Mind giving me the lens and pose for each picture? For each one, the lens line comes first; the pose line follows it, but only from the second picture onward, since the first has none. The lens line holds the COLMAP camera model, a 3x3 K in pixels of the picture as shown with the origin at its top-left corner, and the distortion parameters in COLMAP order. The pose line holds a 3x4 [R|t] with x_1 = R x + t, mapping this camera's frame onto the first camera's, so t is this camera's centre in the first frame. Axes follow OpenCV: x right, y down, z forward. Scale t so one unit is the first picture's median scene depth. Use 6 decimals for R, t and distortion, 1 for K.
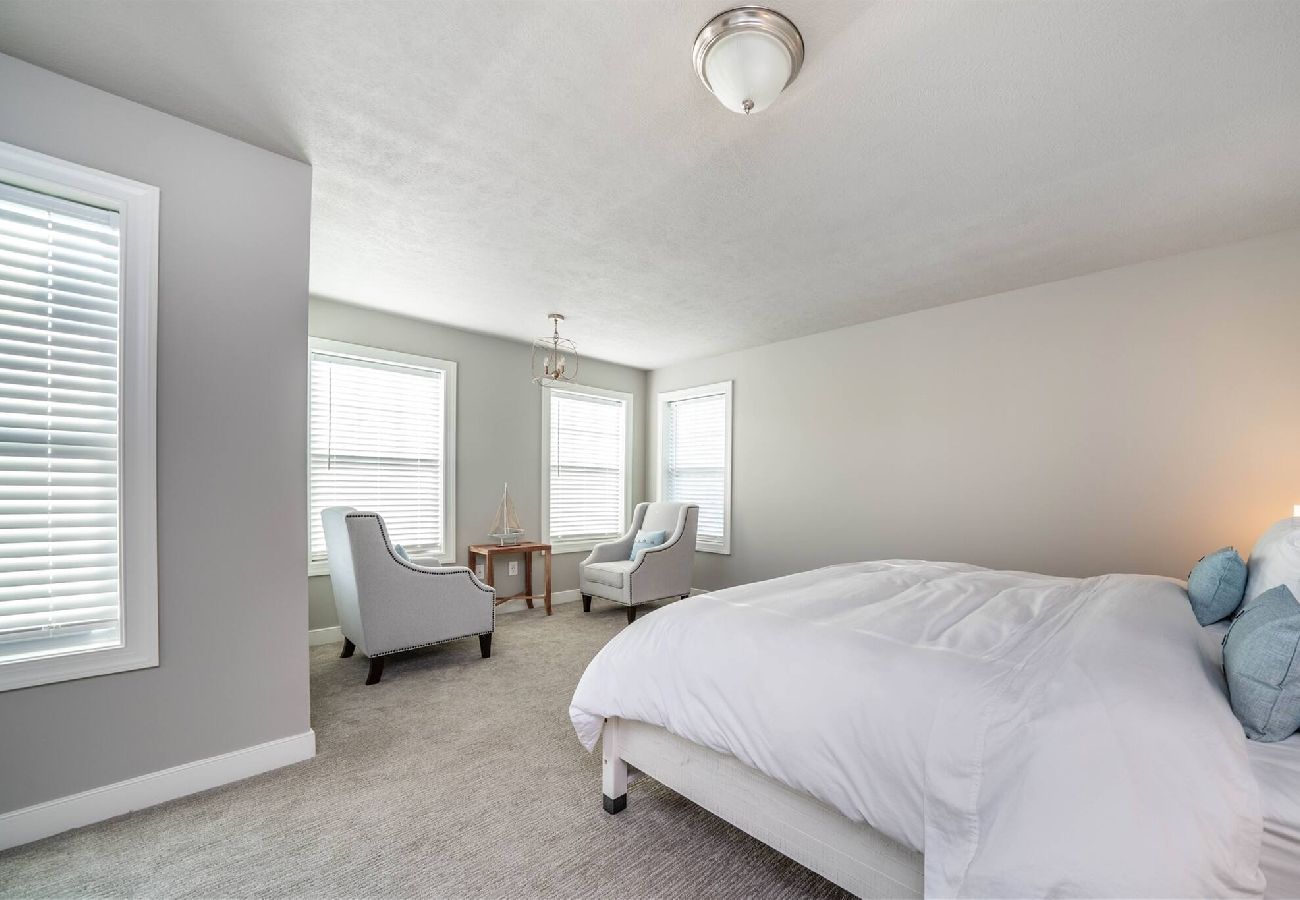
lens RADIAL K [[583.2, 0, 651.7], [0, 583.2, 486.9], [0, 0, 1]] dist [0.000078, -0.000001]
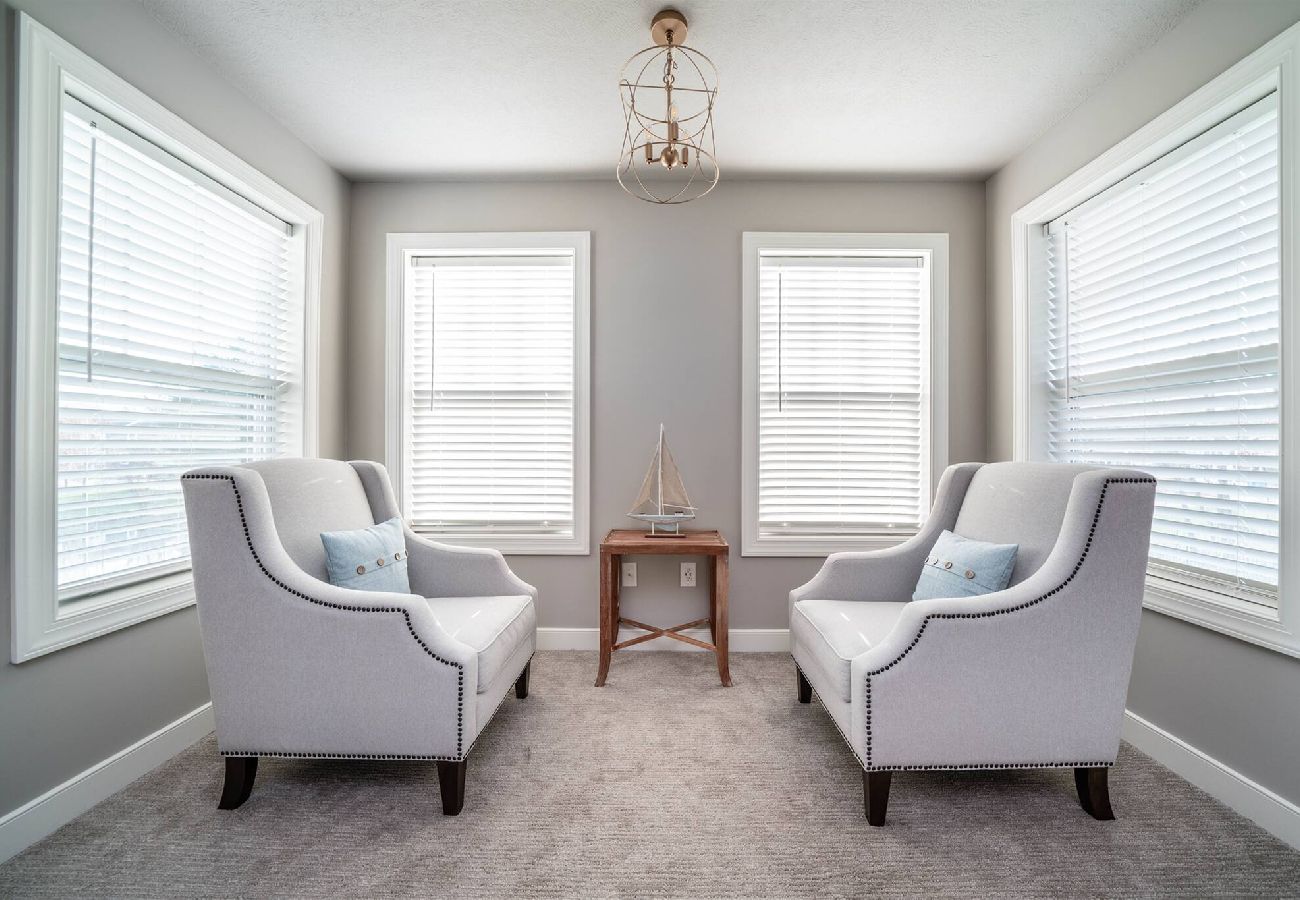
lens RADIAL K [[470.0, 0, 654.3], [0, 470.0, 444.8], [0, 0, 1]] dist [-0.012186, 0.000018]
pose [[0.747586, -0.008326, -0.664113, 0.043099], [0.001869, 0.999944, -0.010432, 0.016991], [0.664162, 0.006558, 0.747560, 0.614747]]
